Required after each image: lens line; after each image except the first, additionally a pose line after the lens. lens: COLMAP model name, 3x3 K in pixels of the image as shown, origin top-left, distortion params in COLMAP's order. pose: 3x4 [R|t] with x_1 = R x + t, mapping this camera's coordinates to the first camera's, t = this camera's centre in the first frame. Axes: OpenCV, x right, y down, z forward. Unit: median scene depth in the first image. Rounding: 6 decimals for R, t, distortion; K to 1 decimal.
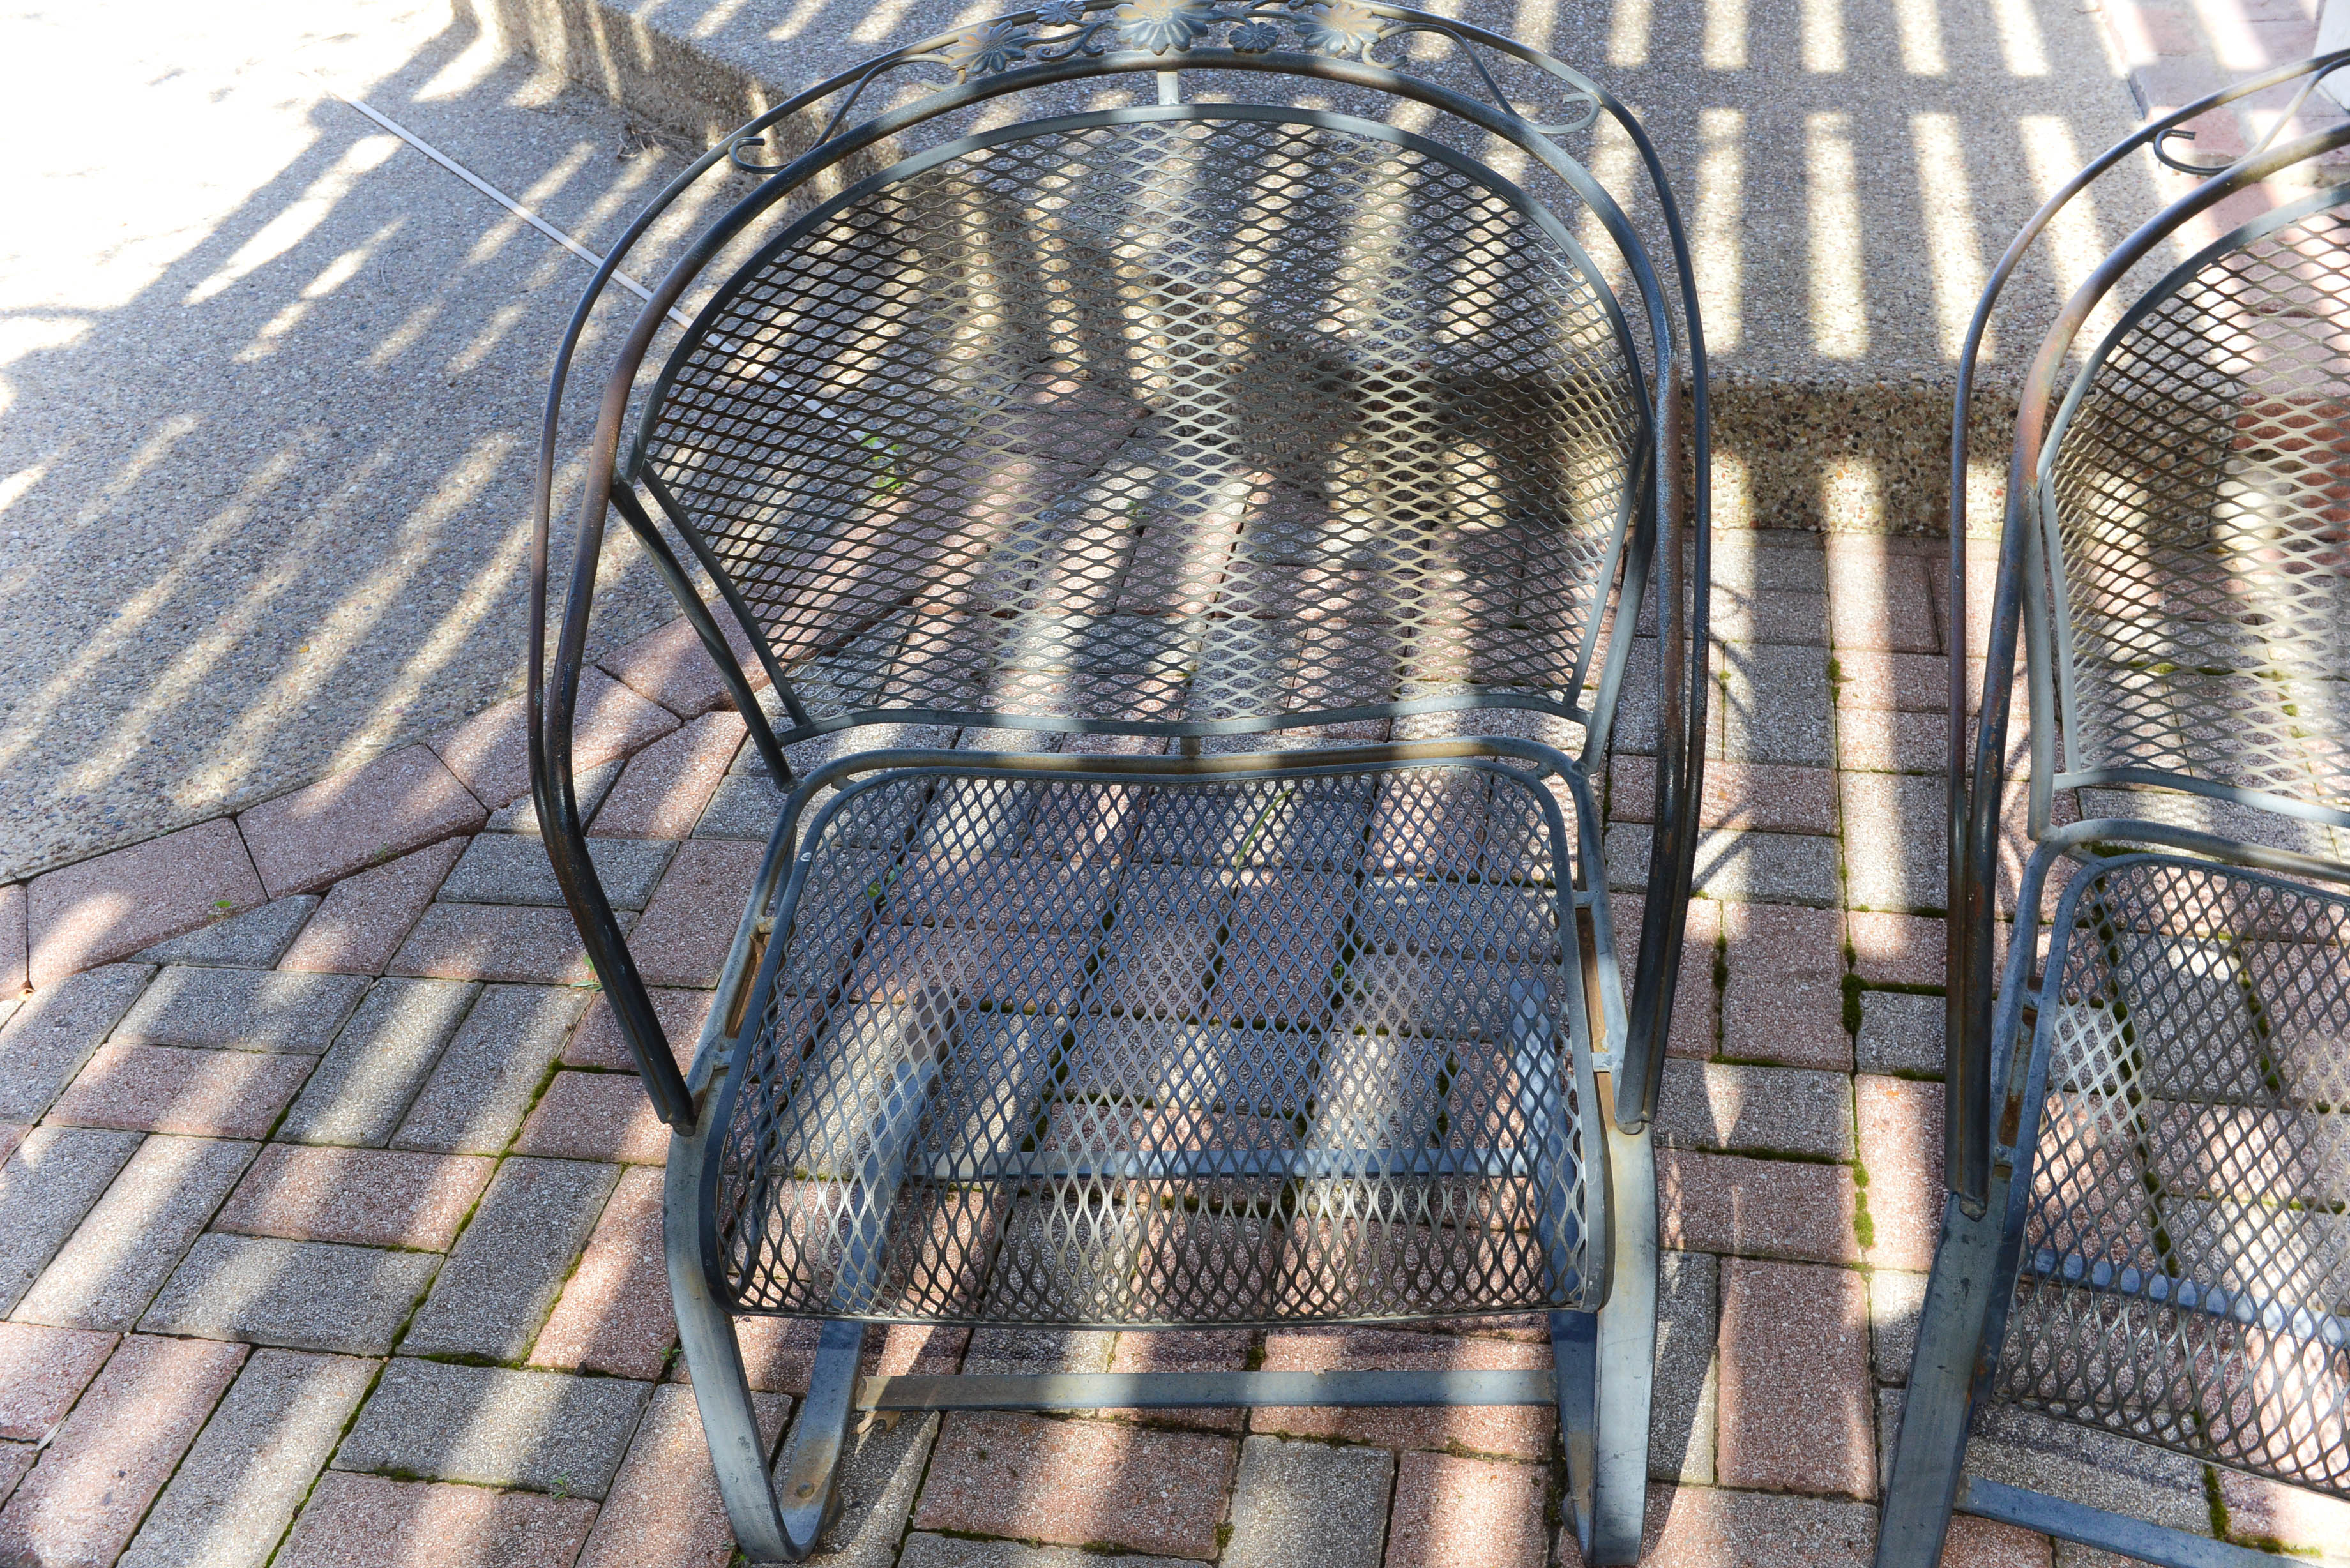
lens RADIAL K [[2585.5, 0, 1175.0], [0, 2585.5, 784.0], [0, 0, 1]] dist [-0.150822, 0.627933]
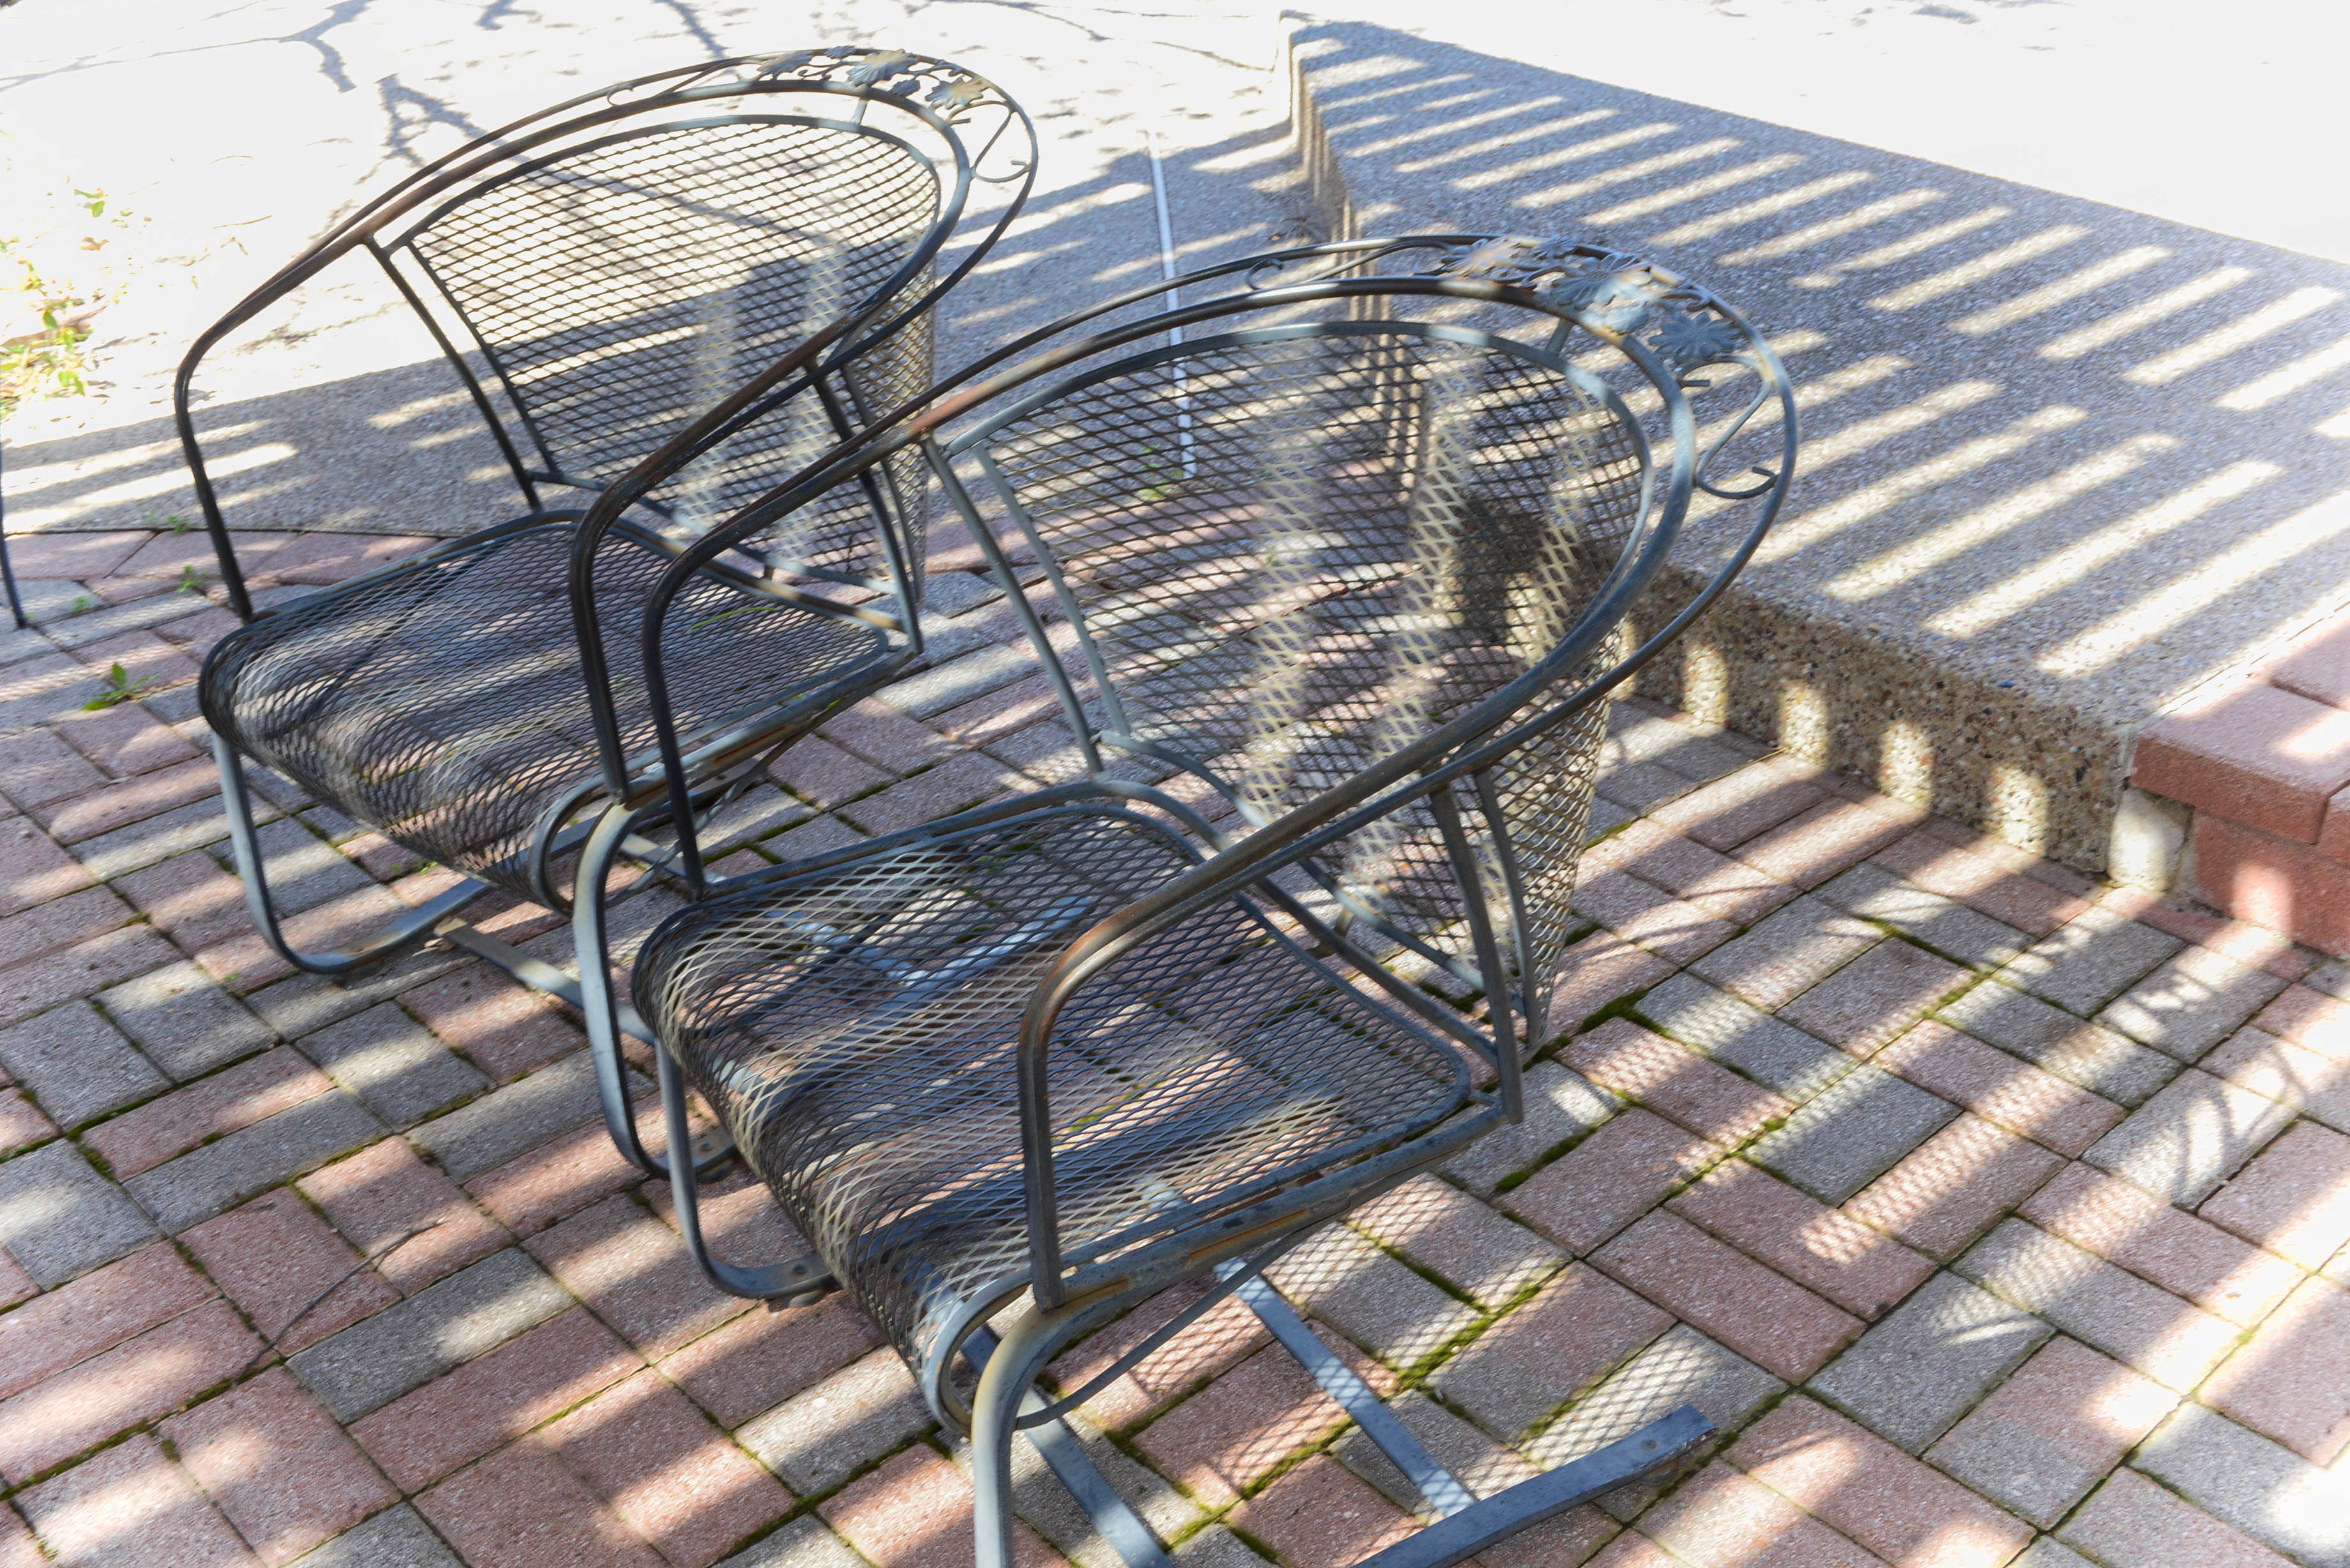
lens RADIAL K [[2639.8, 0, 1184.3], [0, 2639.8, 819.2], [0, 0, 1]] dist [0.066727, -0.347191]
pose [[0.789659, 0.330226, -0.517097, 0.913770], [-0.371527, 0.928077, 0.025324, -0.010143], [0.488268, 0.172118, 0.855552, -0.084509]]
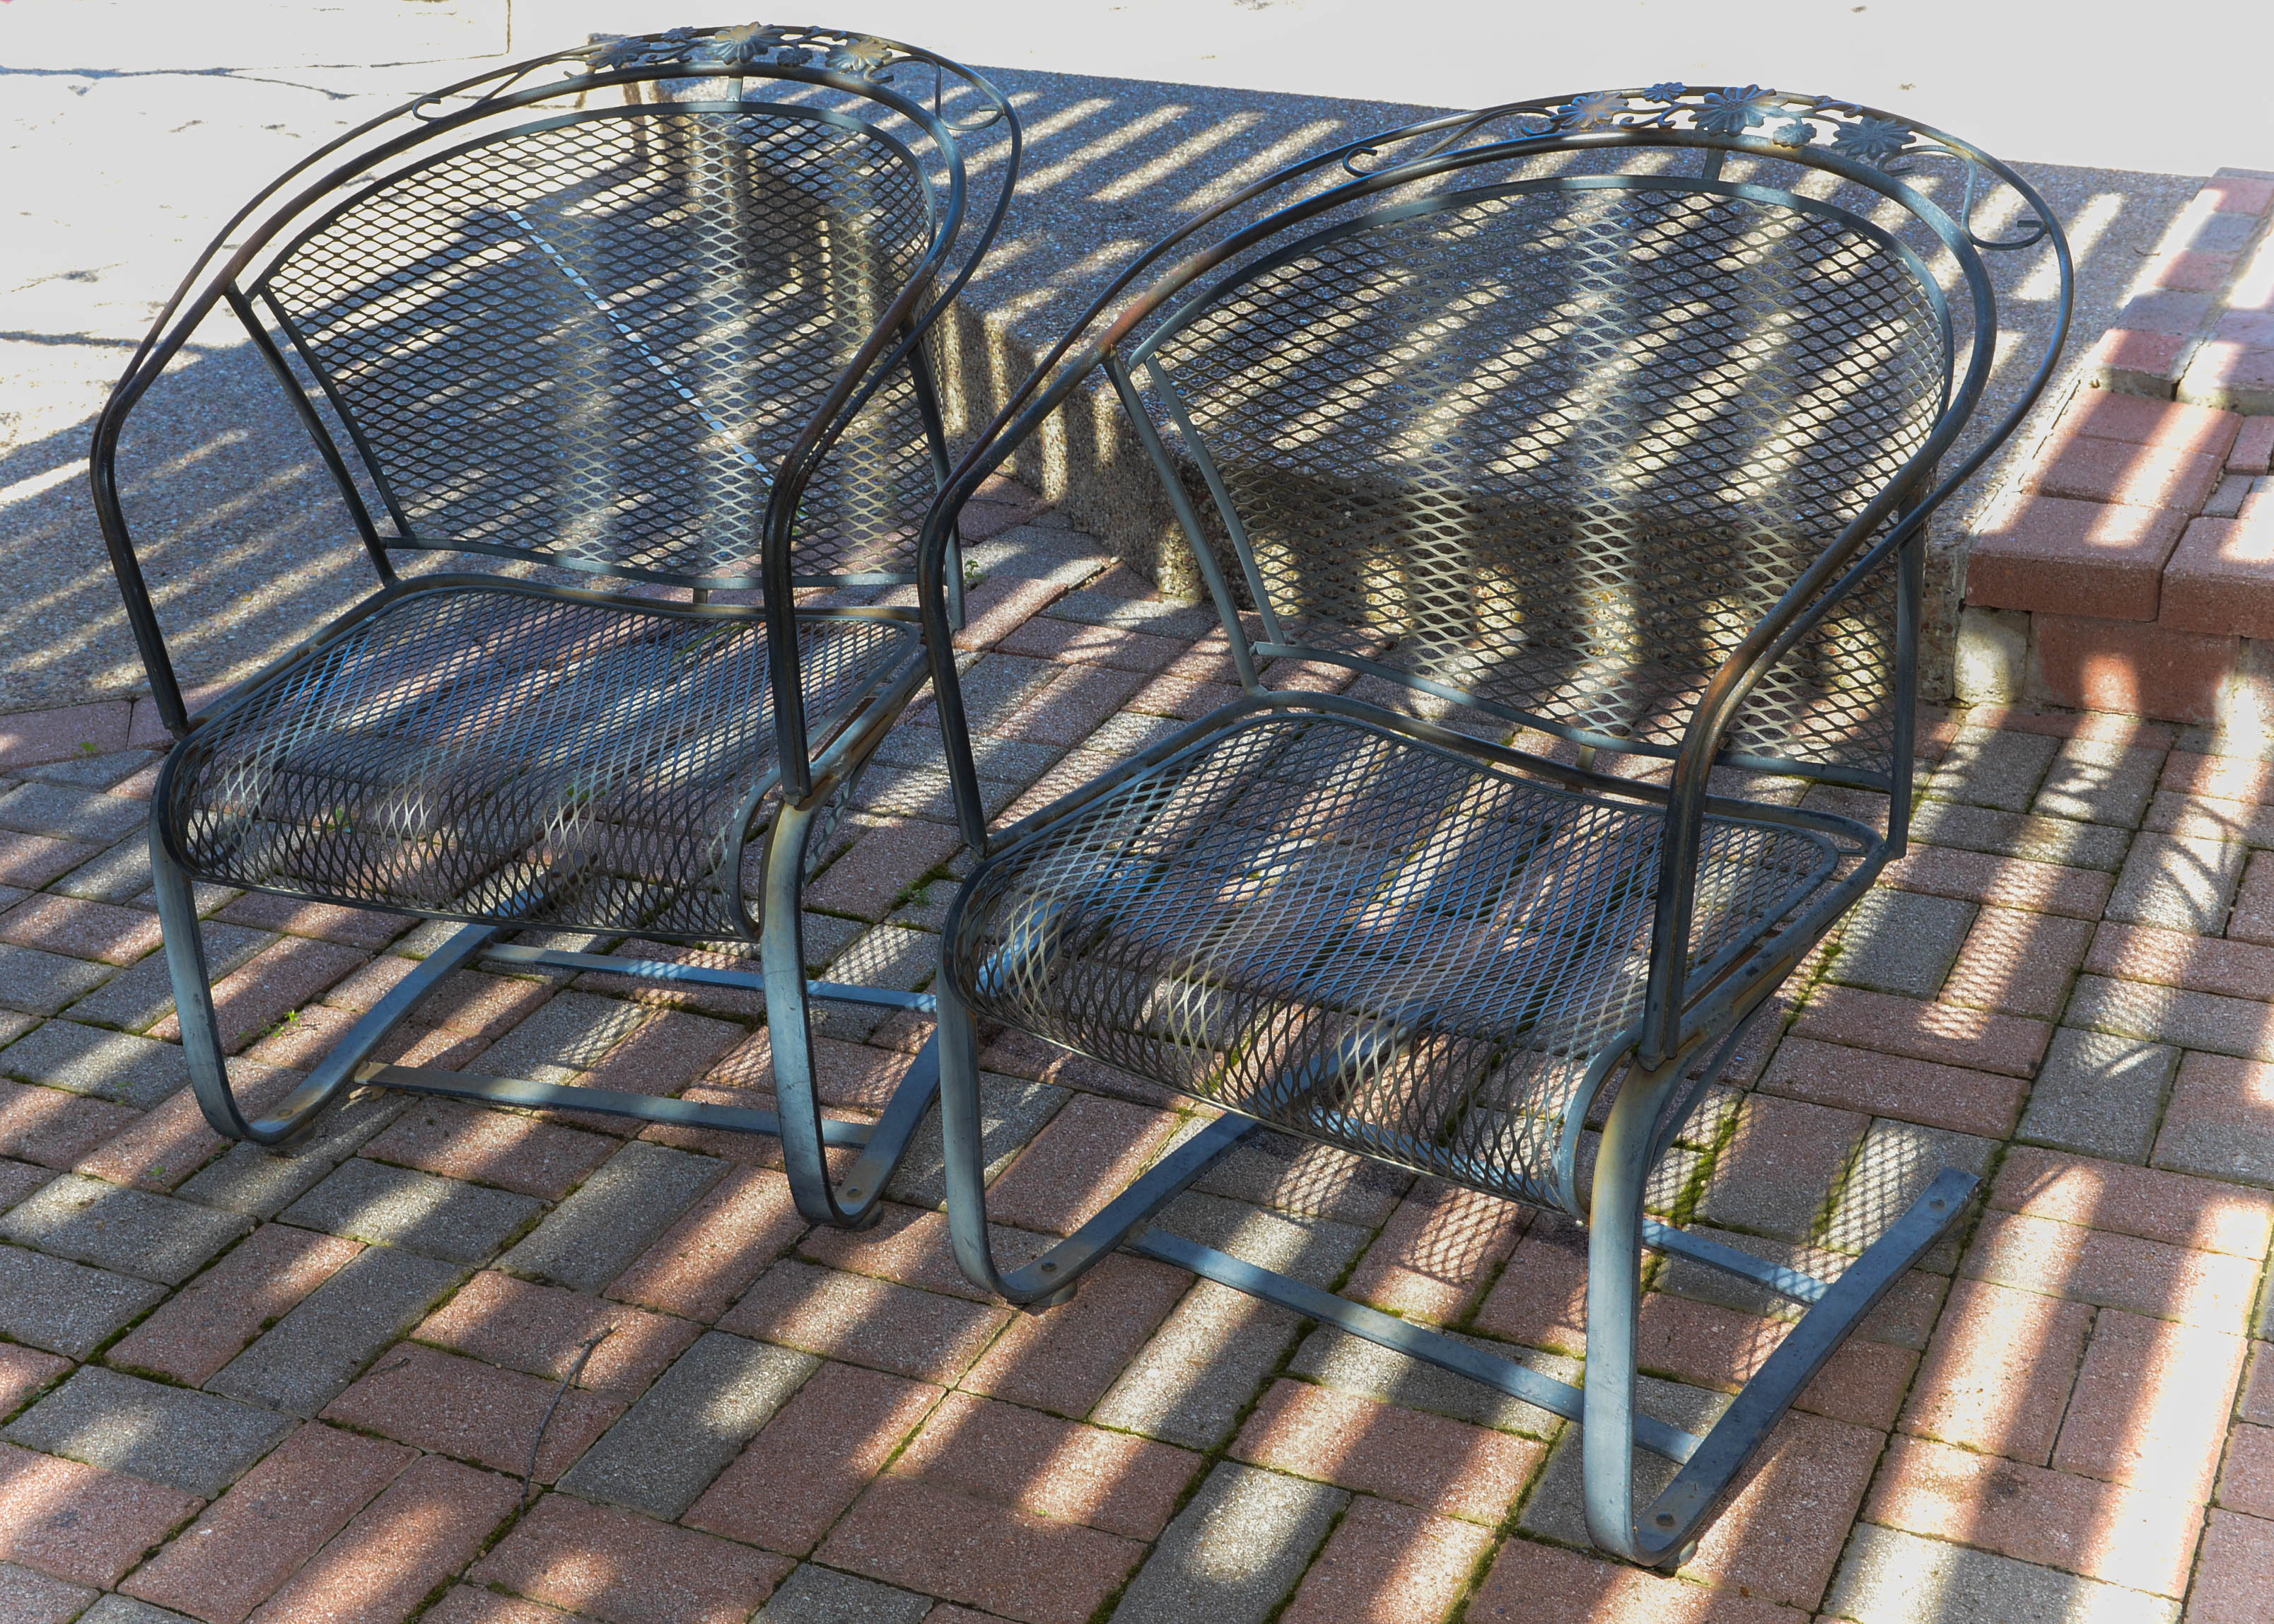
lens RADIAL K [[3392.3, 0, 1137.0], [0, 3392.3, 812.0], [0, 0, 1]] dist [0.015987, -0.024652]
pose [[0.964727, 0.120945, -0.233825, 0.584137], [-0.158528, 0.976013, -0.149226, 0.285427], [0.210168, 0.181030, 0.960759, -0.506896]]
